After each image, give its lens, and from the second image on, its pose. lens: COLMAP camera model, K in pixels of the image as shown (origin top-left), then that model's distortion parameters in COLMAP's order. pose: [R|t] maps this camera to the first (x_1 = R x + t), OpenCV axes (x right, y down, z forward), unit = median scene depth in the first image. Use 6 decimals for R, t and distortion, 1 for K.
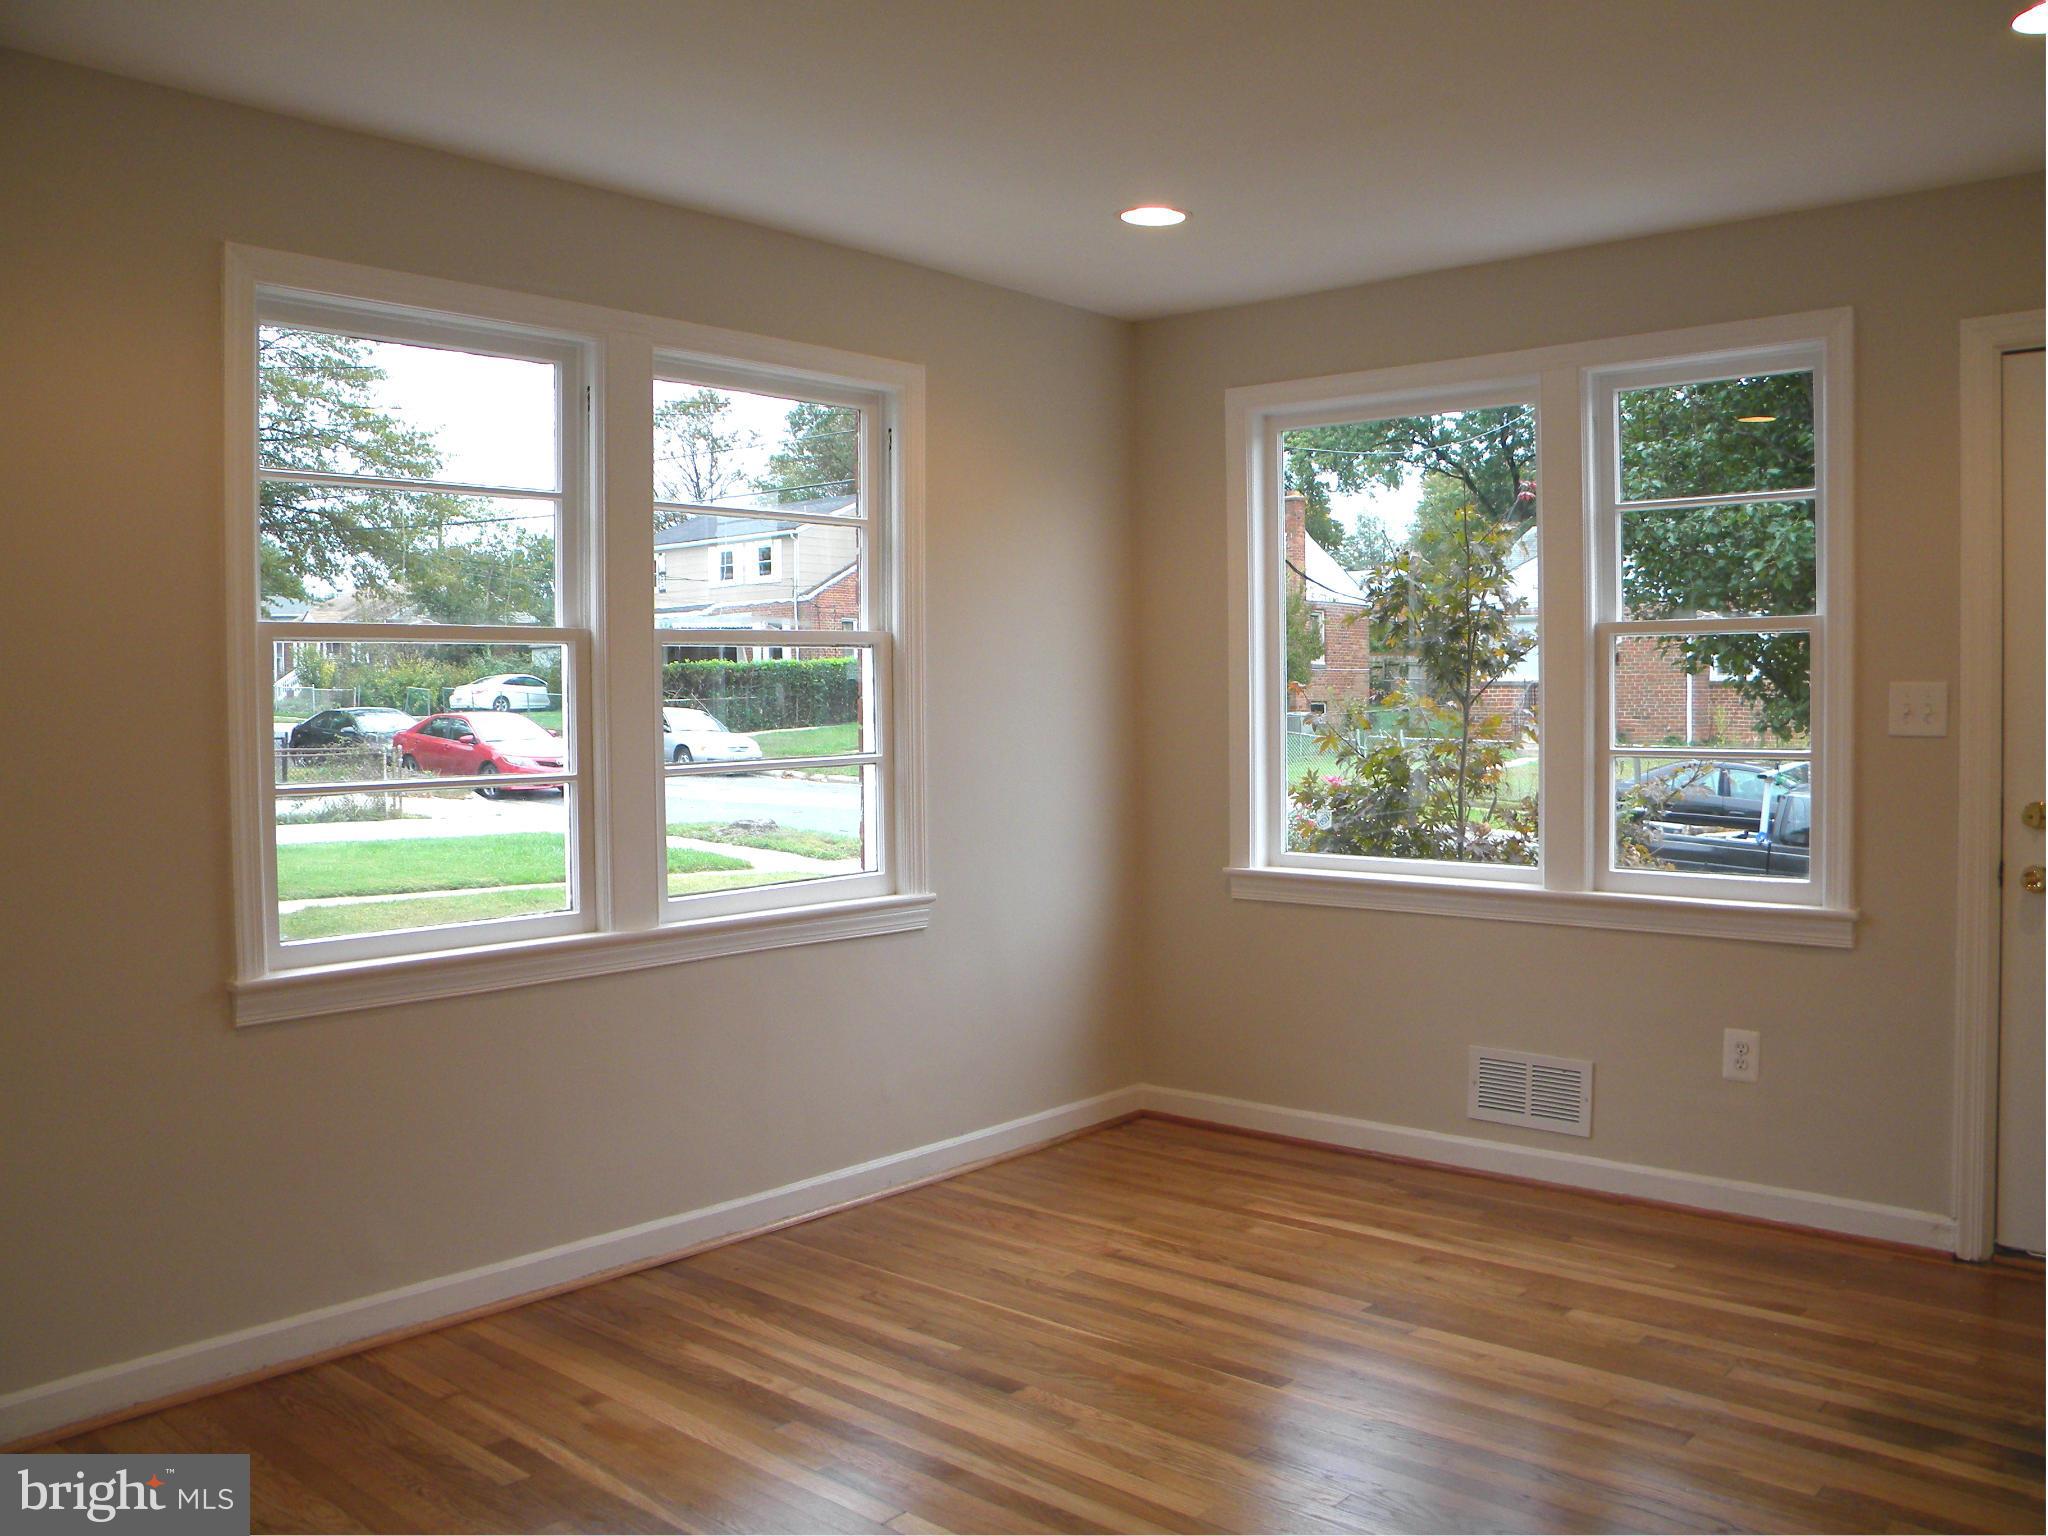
lens RADIAL K [[1730.5, 0, 1031.0], [0, 1730.5, 762.1], [0, 0, 1]] dist [-0.186399, 0.152580]
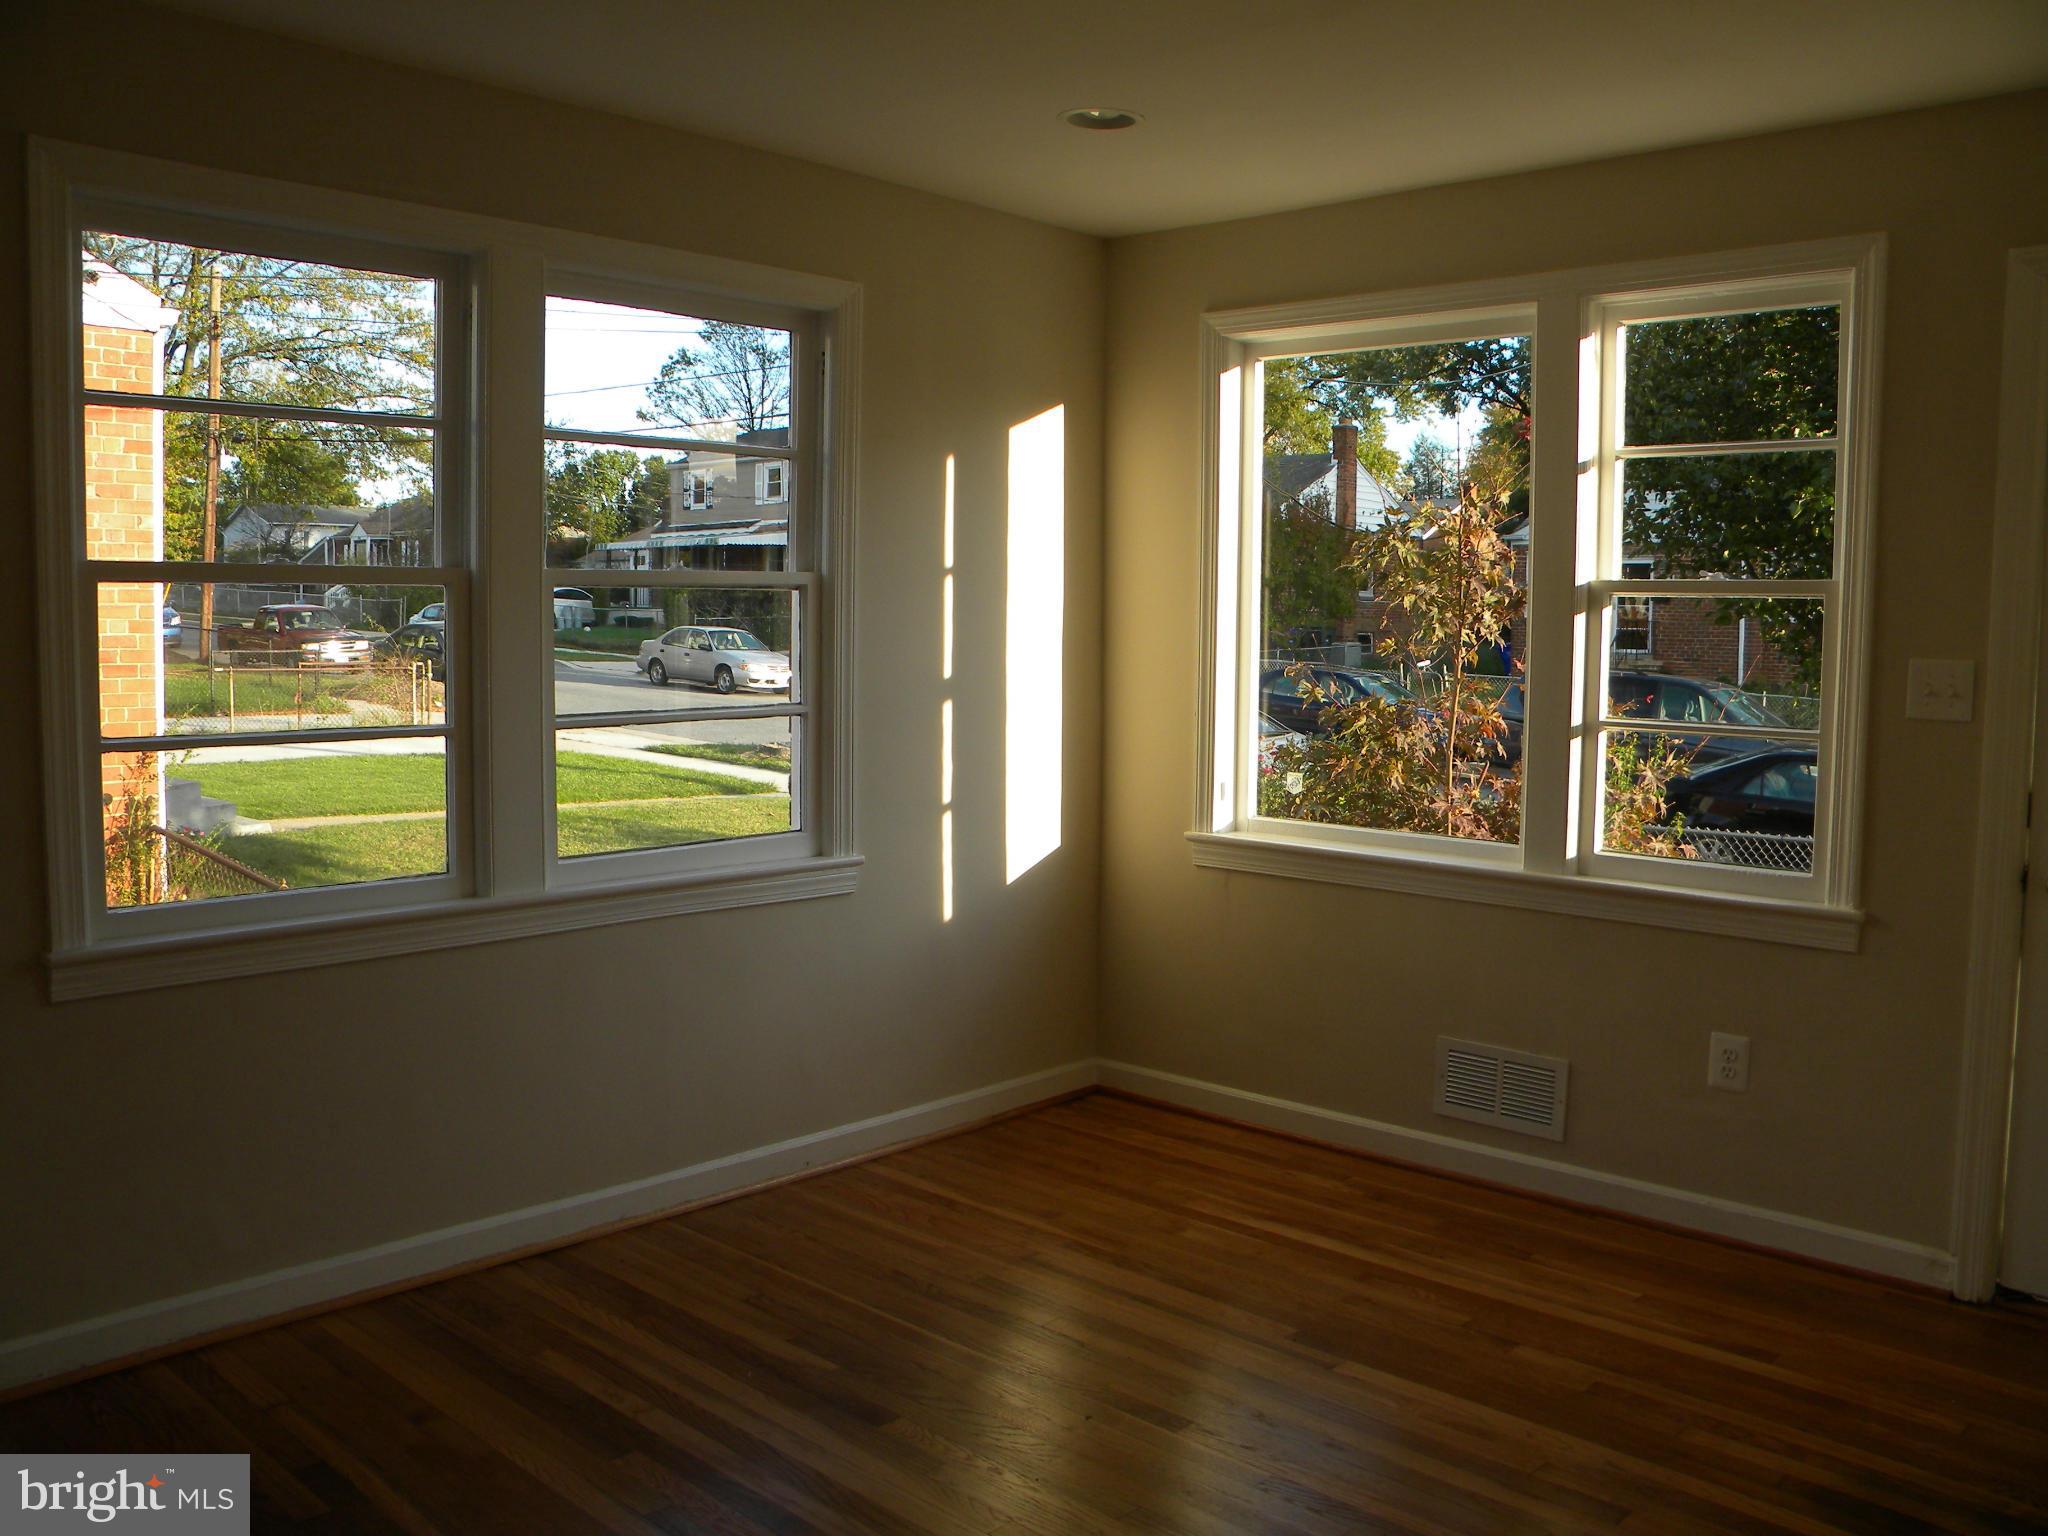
lens RADIAL K [[1730.5, 0, 1031.0], [0, 1730.5, 762.1], [0, 0, 1]] dist [-0.186399, 0.152580]
pose [[0.999278, 0.023836, -0.029584, 0.068427], [-0.022467, 0.998699, 0.045778, -0.021423], [0.030637, -0.045080, 0.998513, 0.086052]]
